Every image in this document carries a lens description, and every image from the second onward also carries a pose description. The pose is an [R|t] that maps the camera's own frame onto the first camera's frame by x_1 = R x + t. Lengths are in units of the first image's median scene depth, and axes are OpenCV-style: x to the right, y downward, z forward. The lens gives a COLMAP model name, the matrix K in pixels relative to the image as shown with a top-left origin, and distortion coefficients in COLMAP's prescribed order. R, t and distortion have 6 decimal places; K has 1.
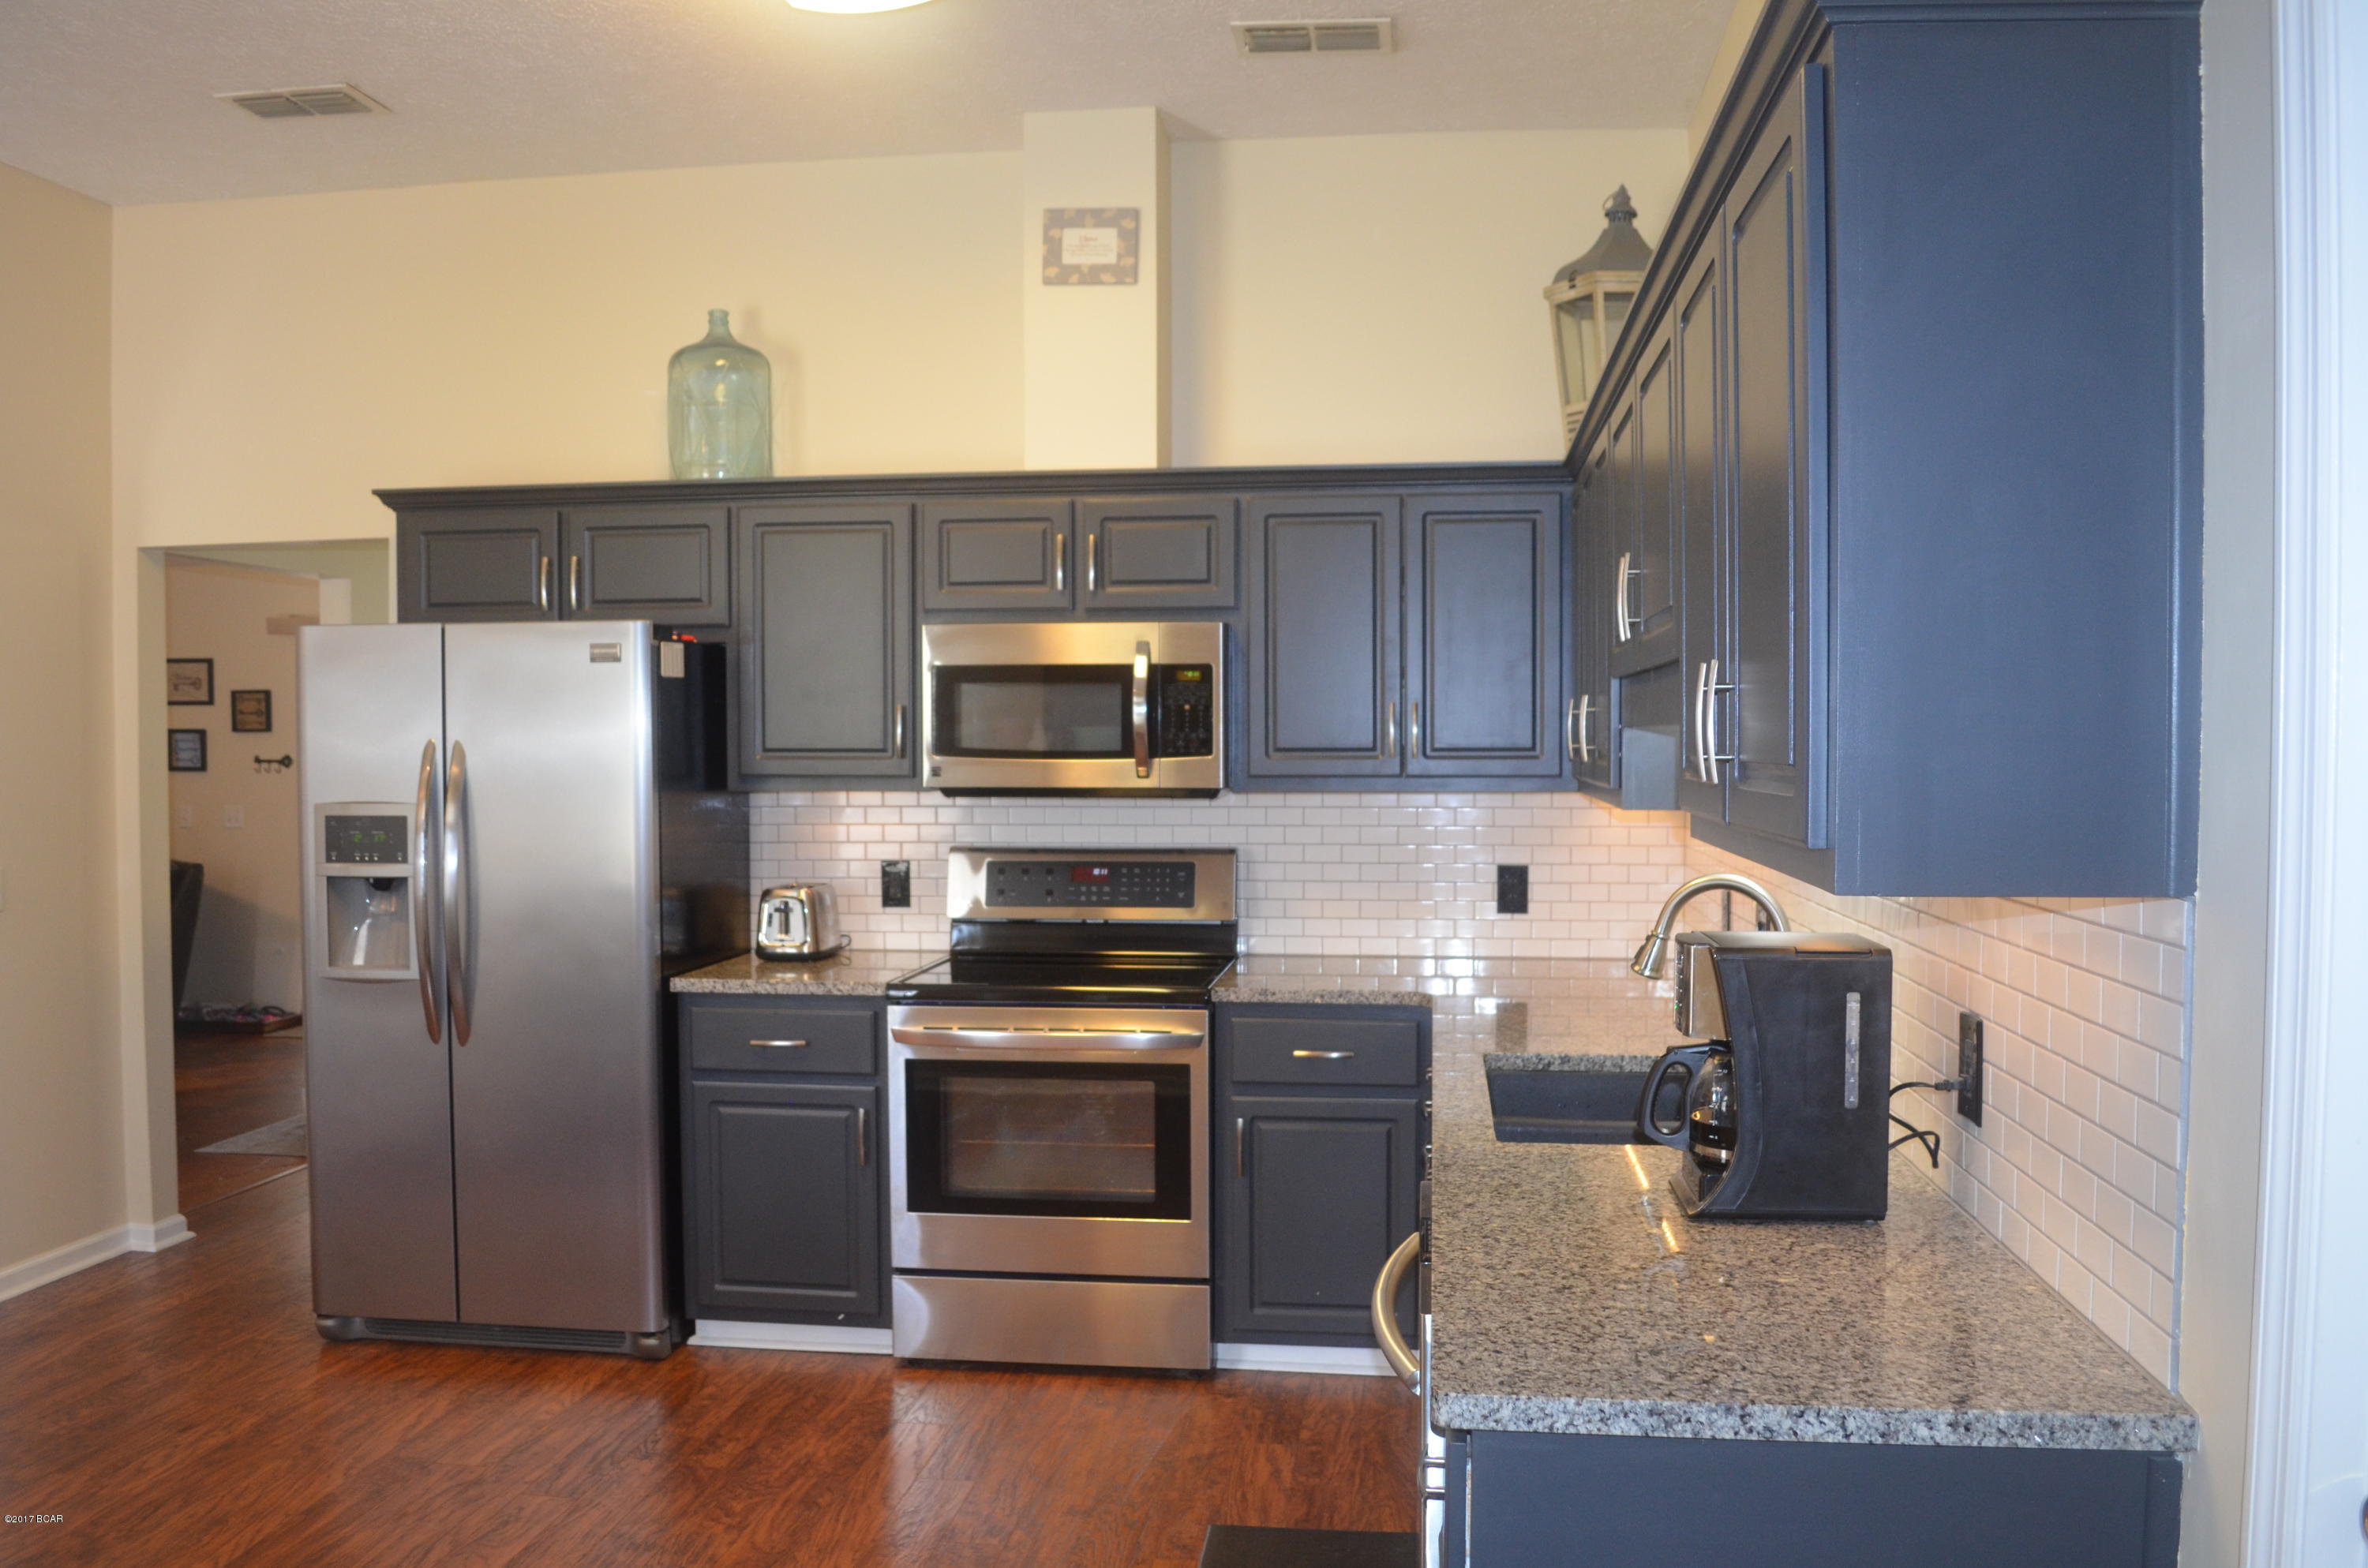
lens RADIAL K [[1871.0, 0, 1202.9], [0, 1871.0, 792.1], [0, 0, 1]] dist [-0.080431, -0.002941]
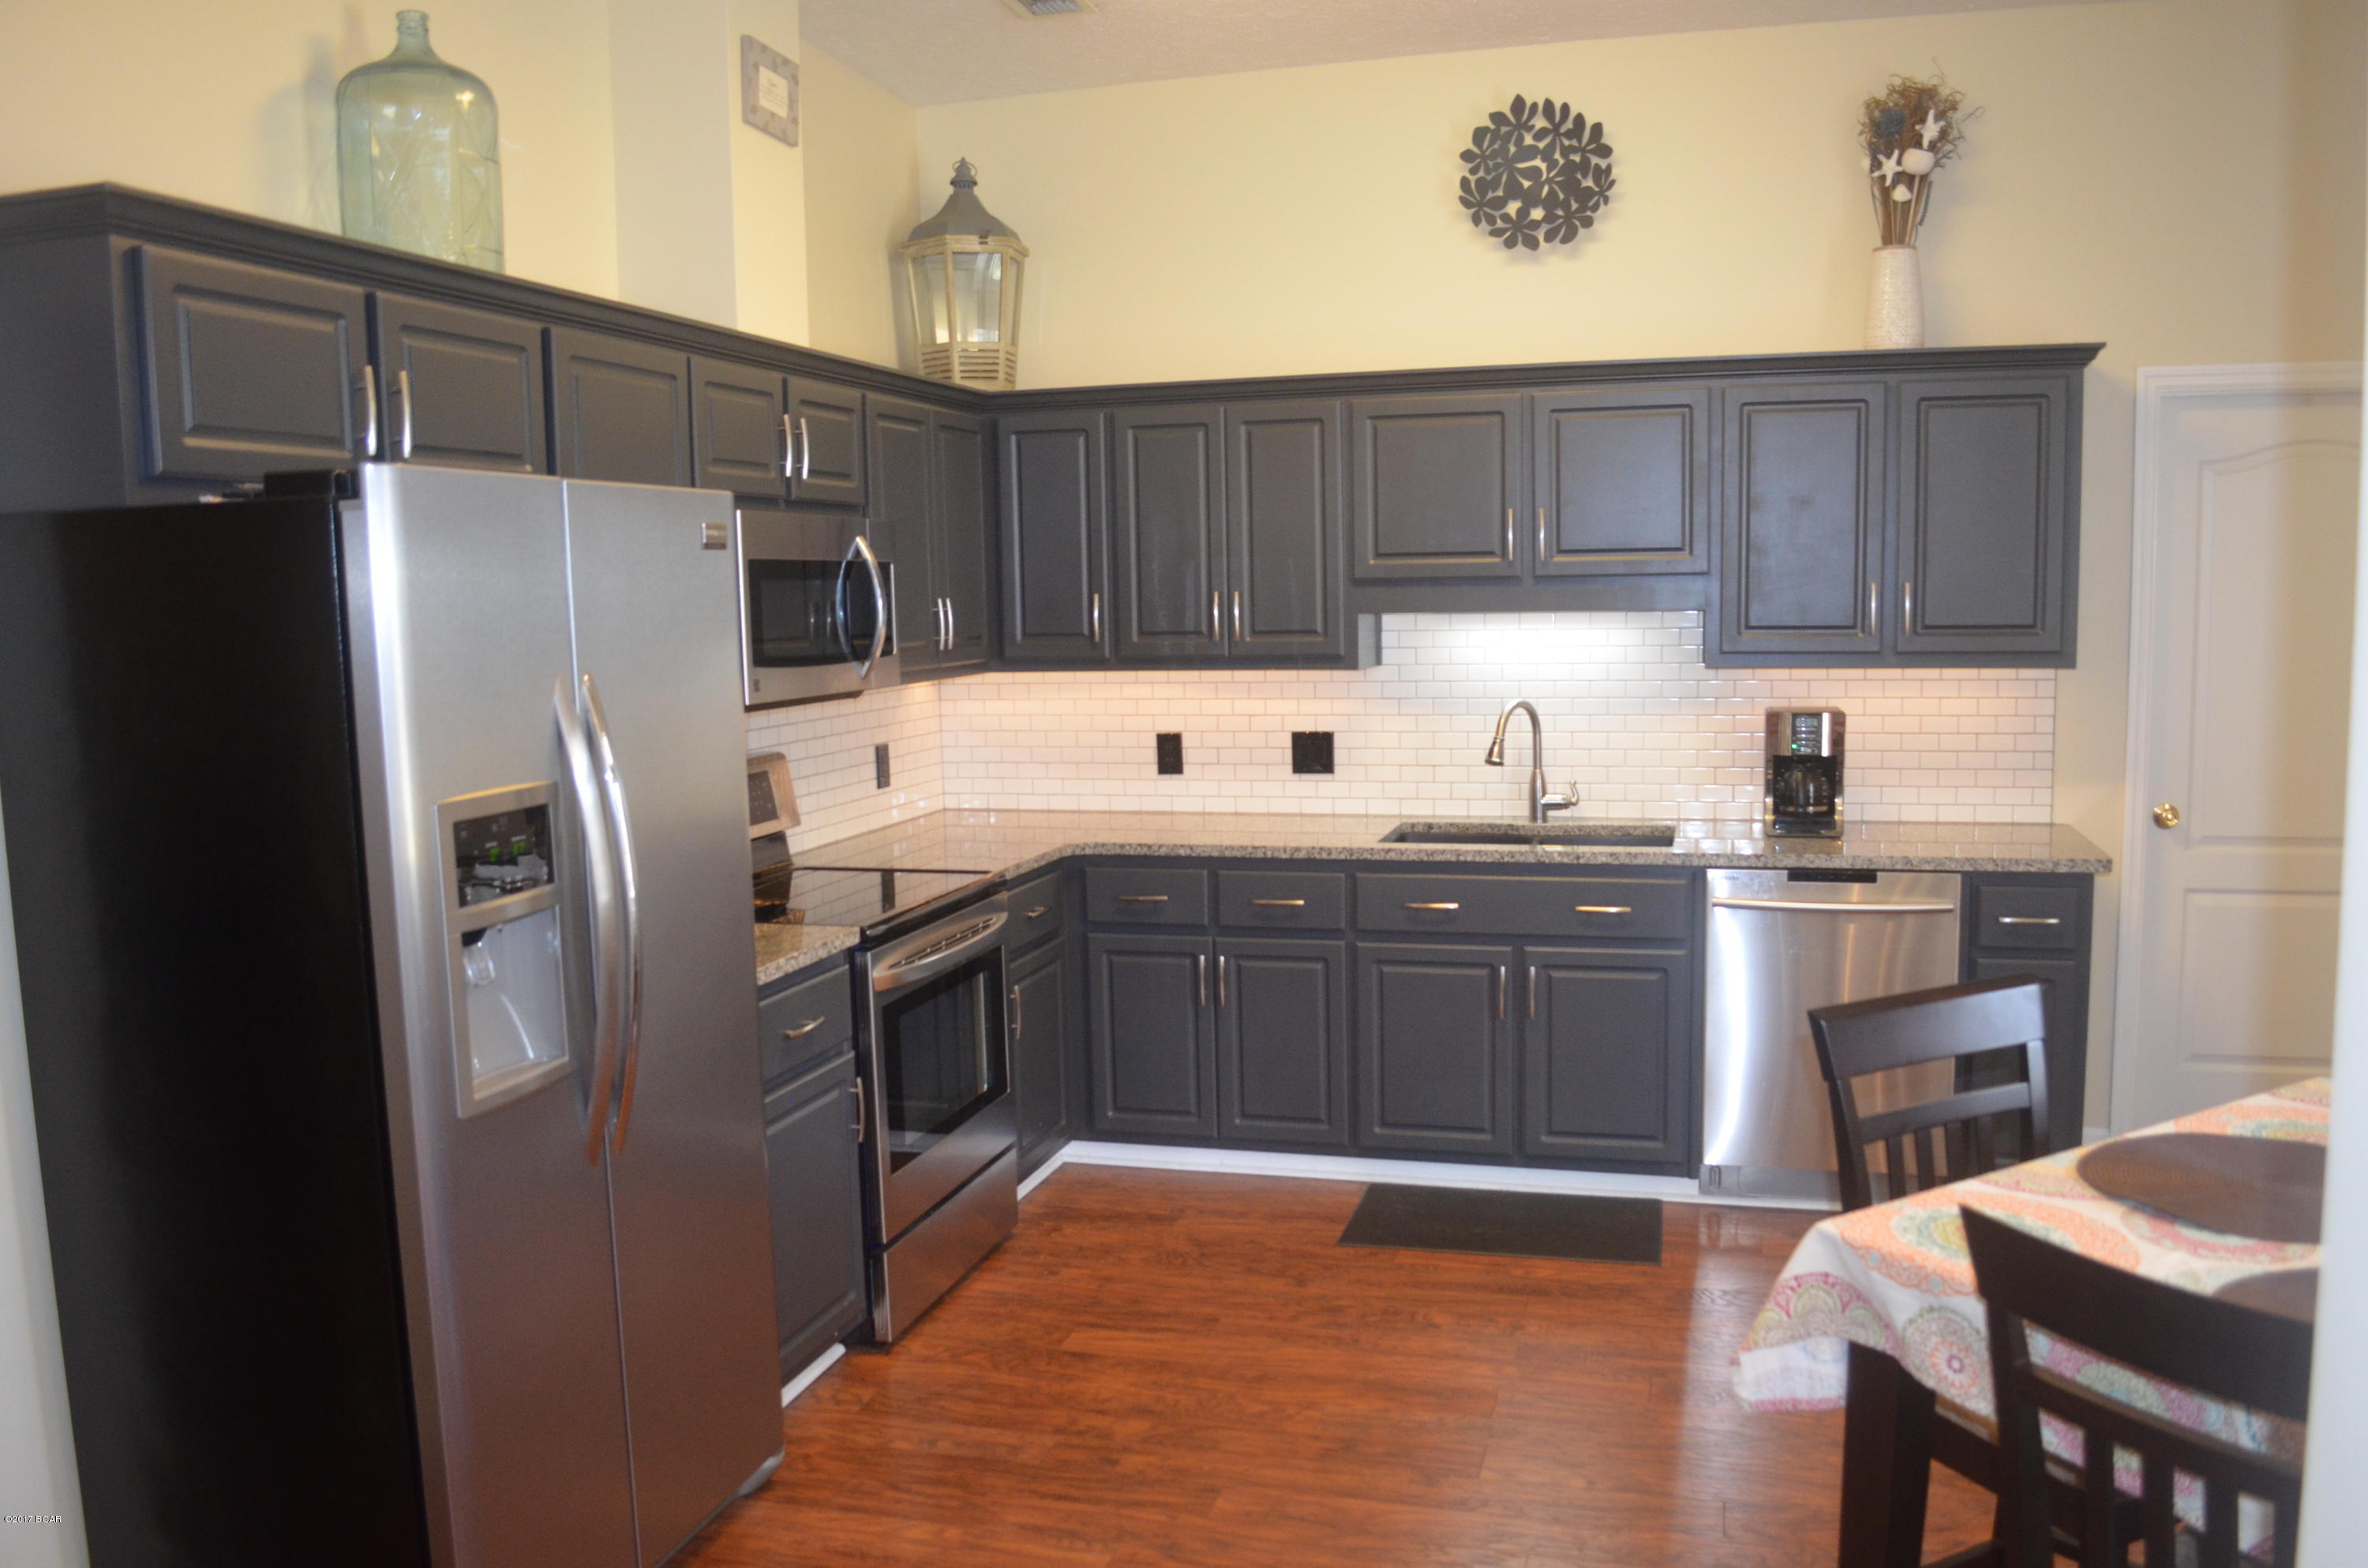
lens RADIAL K [[1871.0, 0, 1199.6], [0, 1871.0, 796.4], [0, 0, 1]] dist [-0.080431, -0.002941]
pose [[0.148711, -0.112448, 0.982466, -0.943998], [0.050546, 0.993079, 0.106012, -0.040192], [-0.987588, 0.033894, 0.153366, 0.673706]]
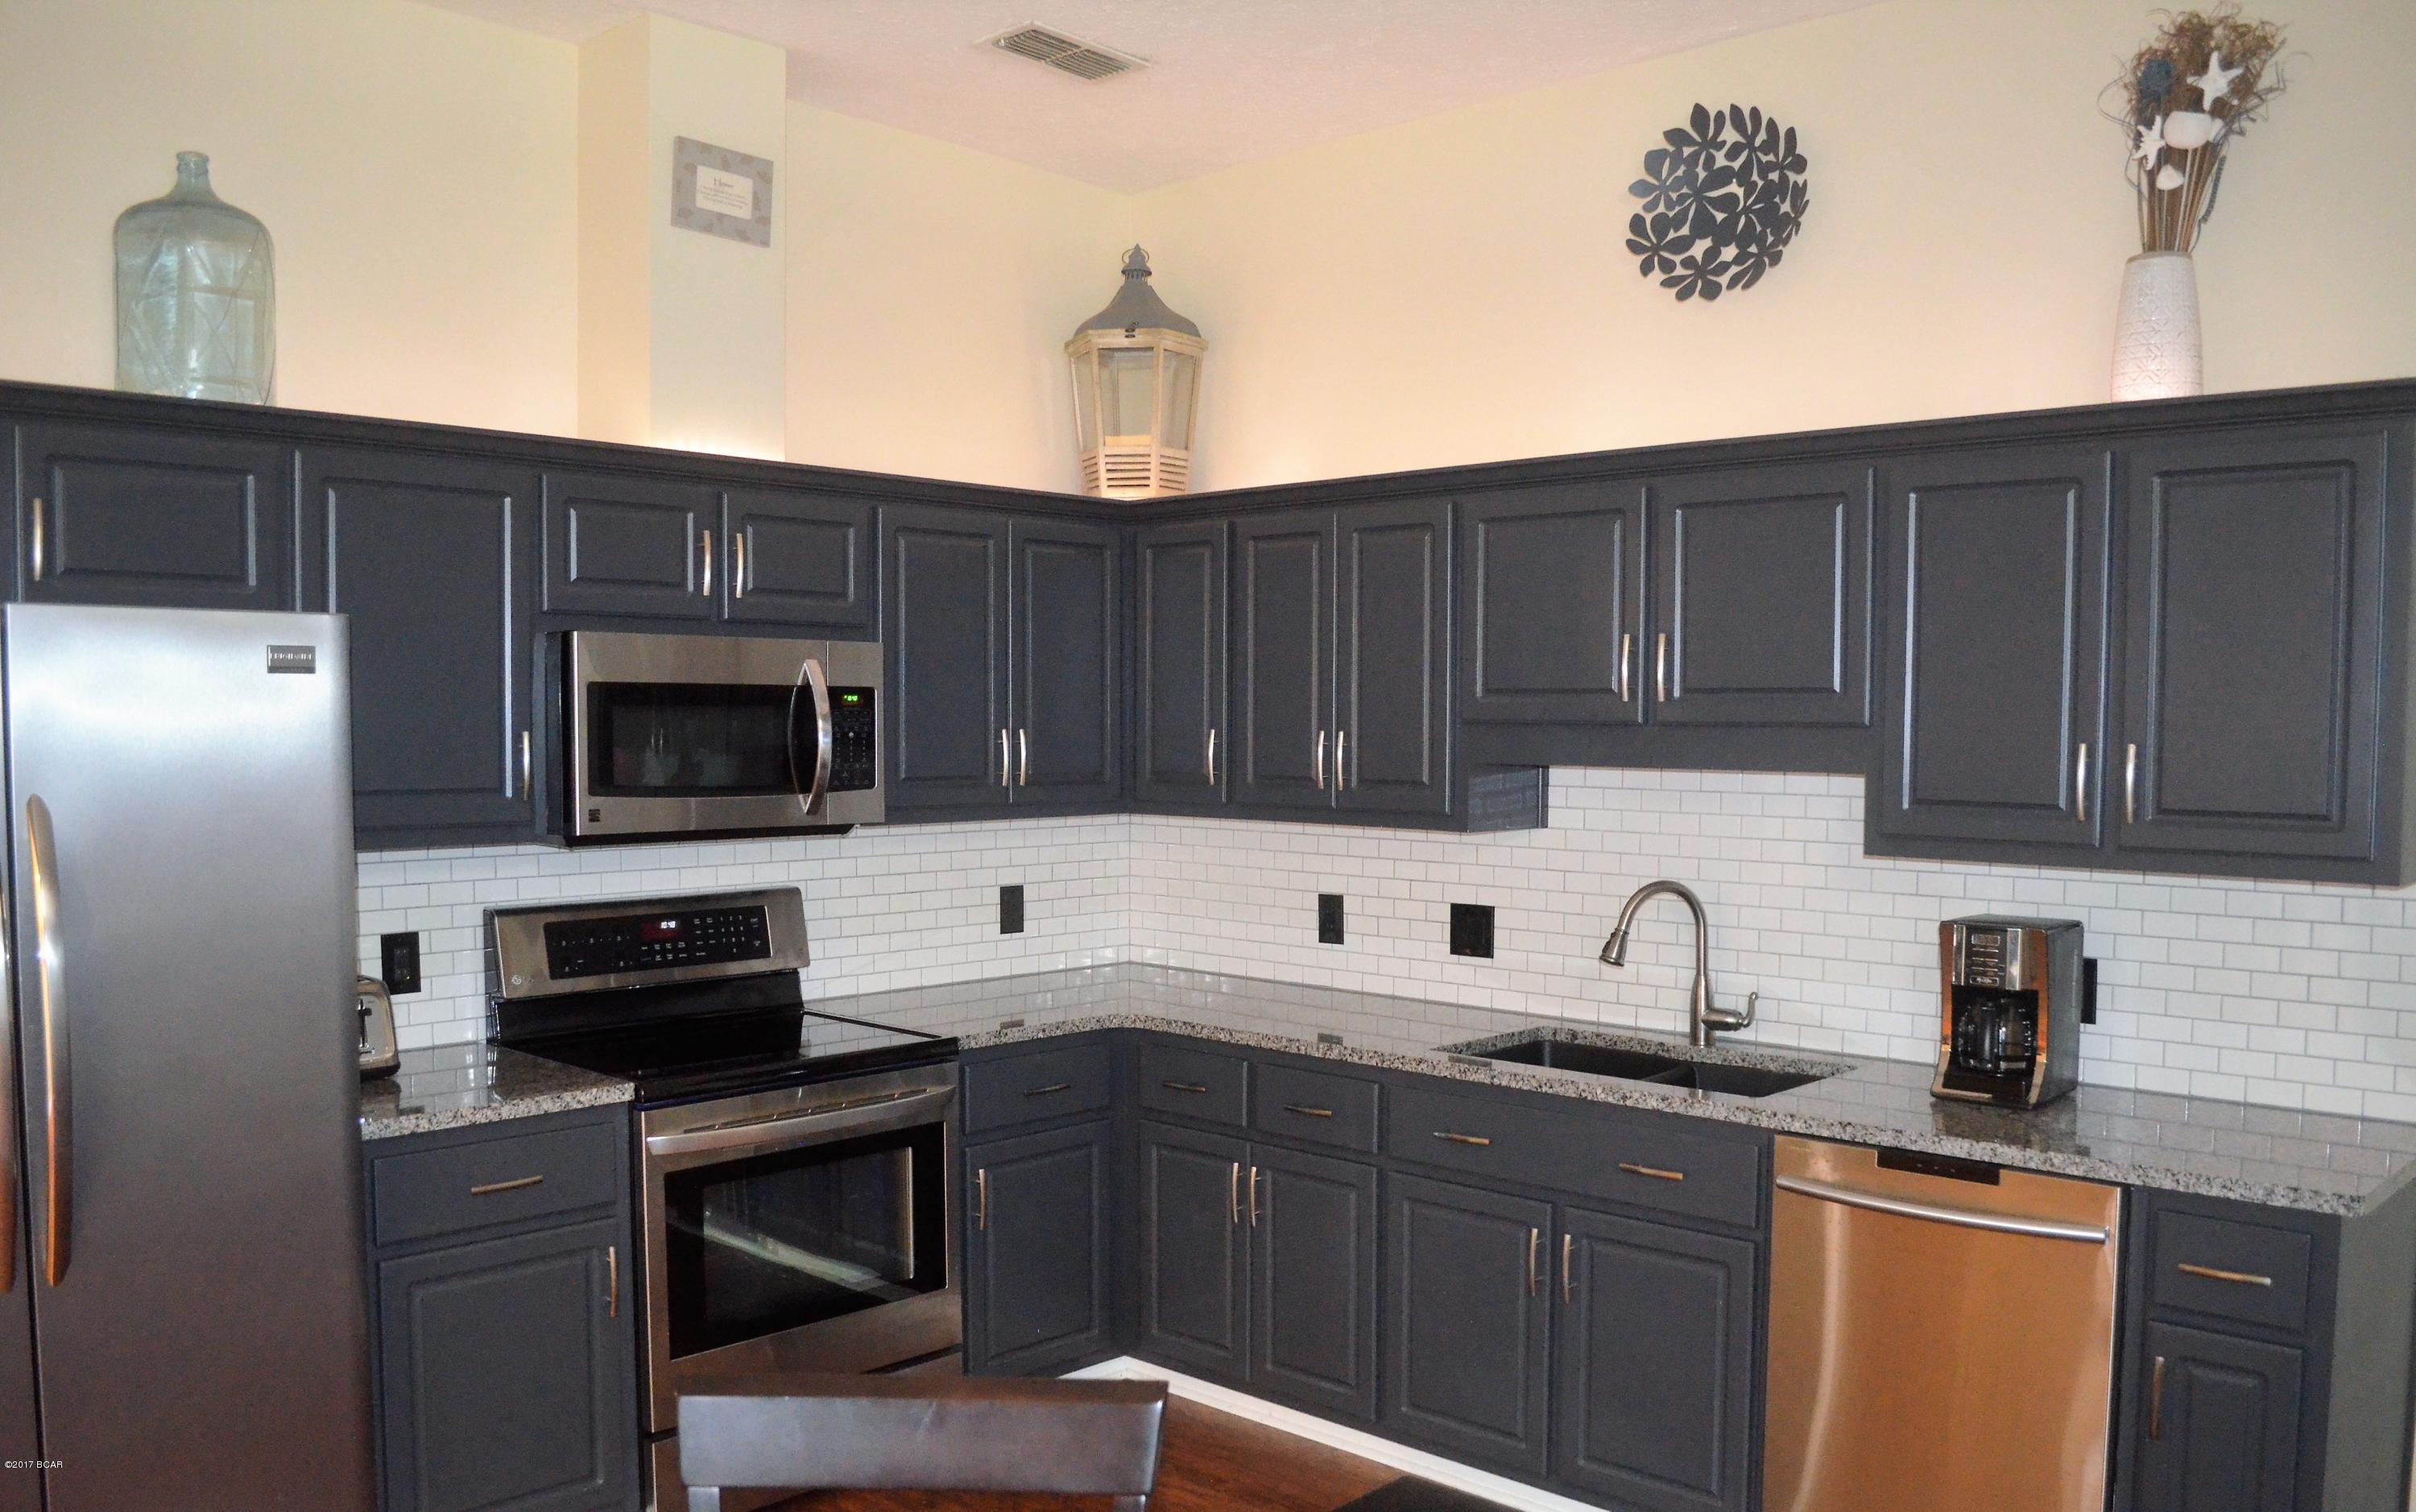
lens RADIAL K [[1940.0, 0, 1210.1], [0, 1940.0, 820.7], [0, 0, 1]] dist [-0.069397, -0.014481]
pose [[0.588925, -0.038408, 0.807275, -0.651310], [0.018629, 0.999250, 0.033951, -0.031800], [-0.807973, -0.004956, 0.589198, 0.301895]]
